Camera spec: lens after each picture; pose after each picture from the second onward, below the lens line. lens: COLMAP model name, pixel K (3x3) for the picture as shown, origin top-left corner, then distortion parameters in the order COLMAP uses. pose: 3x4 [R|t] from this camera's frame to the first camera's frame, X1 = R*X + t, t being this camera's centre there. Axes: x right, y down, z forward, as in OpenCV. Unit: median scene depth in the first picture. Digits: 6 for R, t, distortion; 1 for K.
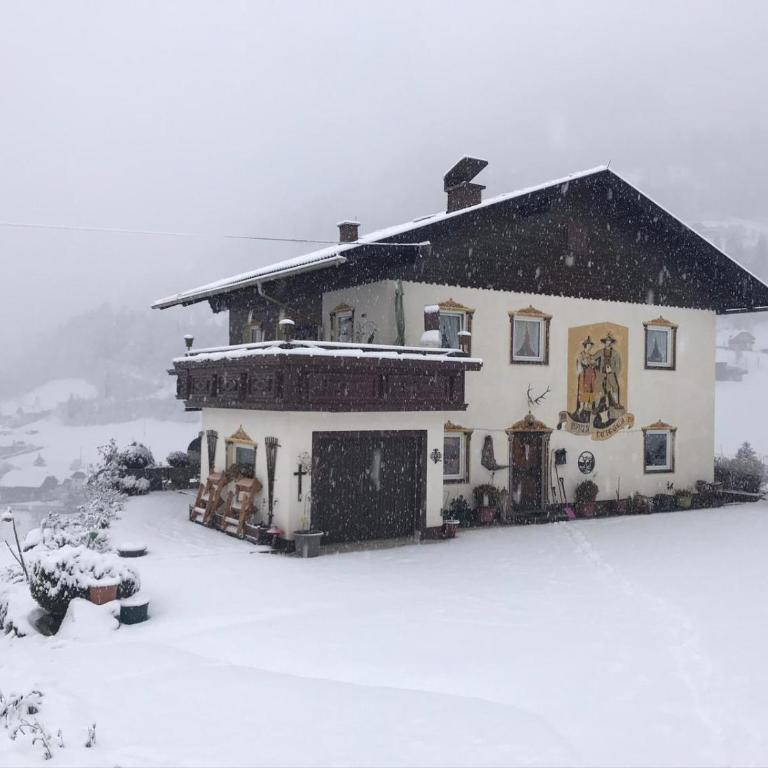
lens RADIAL K [[835.2, 0, 376.7], [0, 835.2, 383.9], [0, 0, 1]] dist [0.191959, -0.610324]
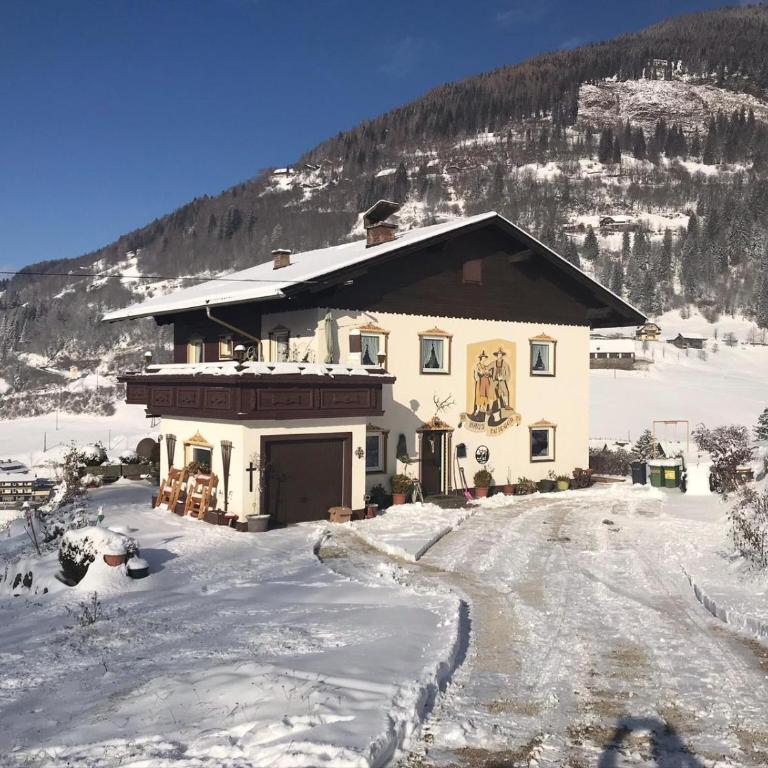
lens RADIAL K [[835.2, 0, 376.7], [0, 835.2, 383.9], [0, 0, 1]] dist [0.191959, -0.610324]
pose [[0.995587, -0.008348, 0.093468, -0.015387], [0.007249, 0.999901, 0.012091, -0.025190], [-0.093559, -0.011360, 0.995549, -0.192195]]
